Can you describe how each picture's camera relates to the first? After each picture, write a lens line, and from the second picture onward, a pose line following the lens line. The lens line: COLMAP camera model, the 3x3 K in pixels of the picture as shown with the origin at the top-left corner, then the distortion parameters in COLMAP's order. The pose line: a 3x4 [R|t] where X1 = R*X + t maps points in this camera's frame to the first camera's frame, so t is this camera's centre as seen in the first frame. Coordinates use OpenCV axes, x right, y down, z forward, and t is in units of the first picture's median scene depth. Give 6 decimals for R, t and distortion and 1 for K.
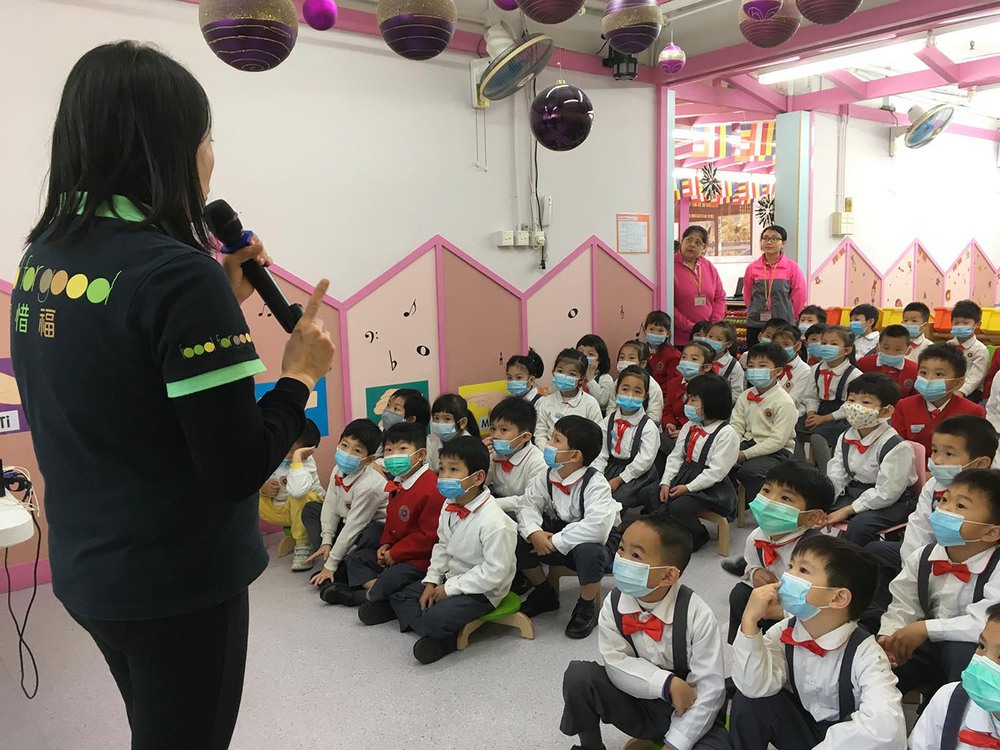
lens RADIAL K [[839.7, 0, 503.8], [0, 839.7, 376.6], [0, 0, 1]] dist [0.055226, -0.073165]
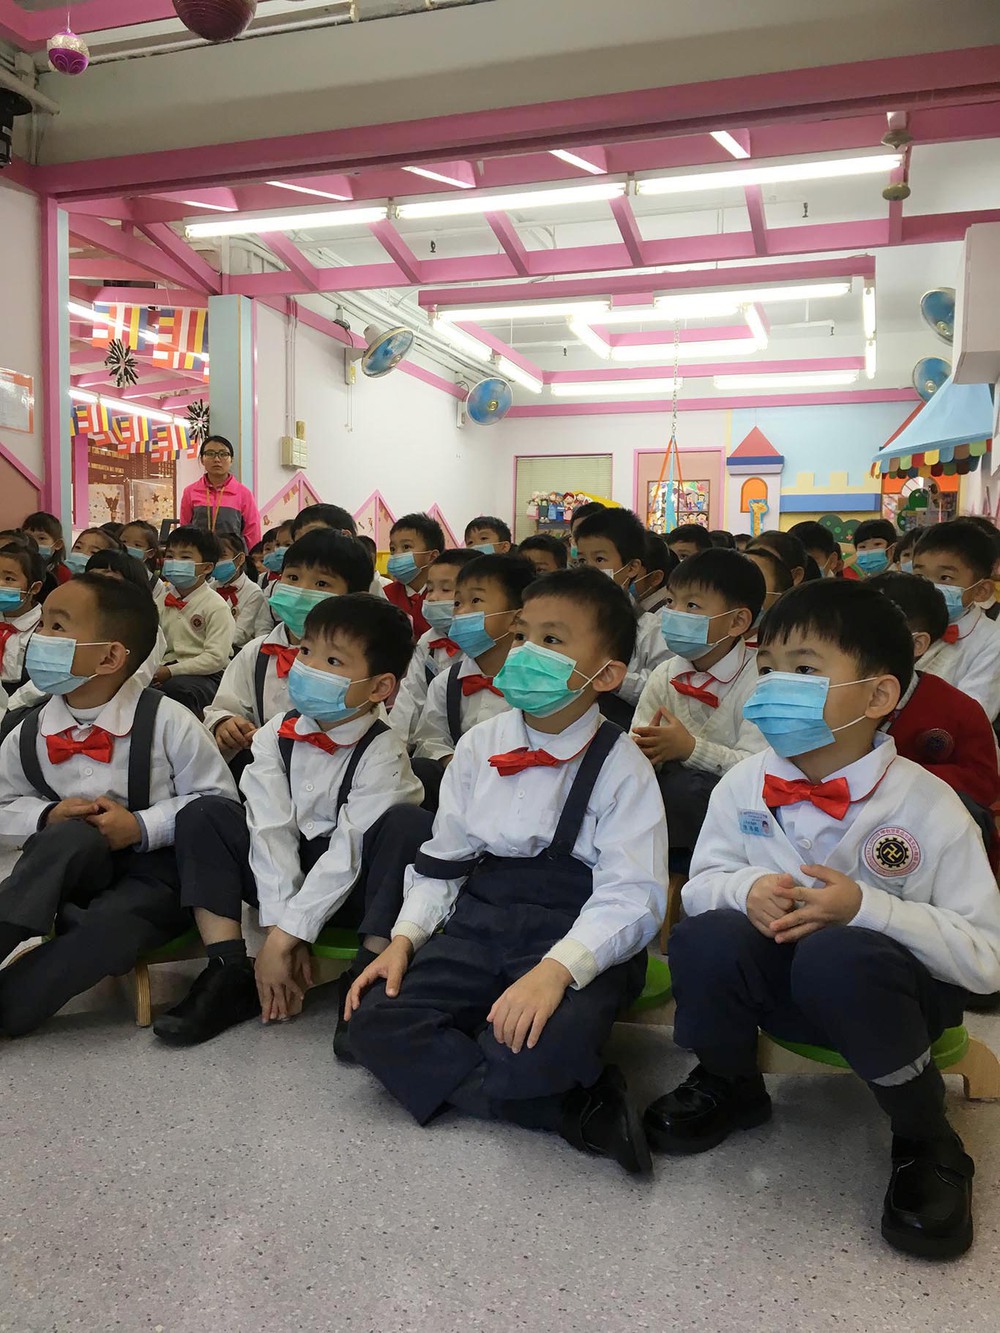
lens RADIAL K [[1119.3, 0, 489.1], [0, 1119.3, 672.4], [0, 0, 1]] dist [0.055226, -0.073165]
pose [[0.847408, 0.003570, 0.530931, 0.001744], [0.032967, 0.997694, -0.059326, 0.125133], [-0.529919, 0.067776, 0.845336, 0.052500]]
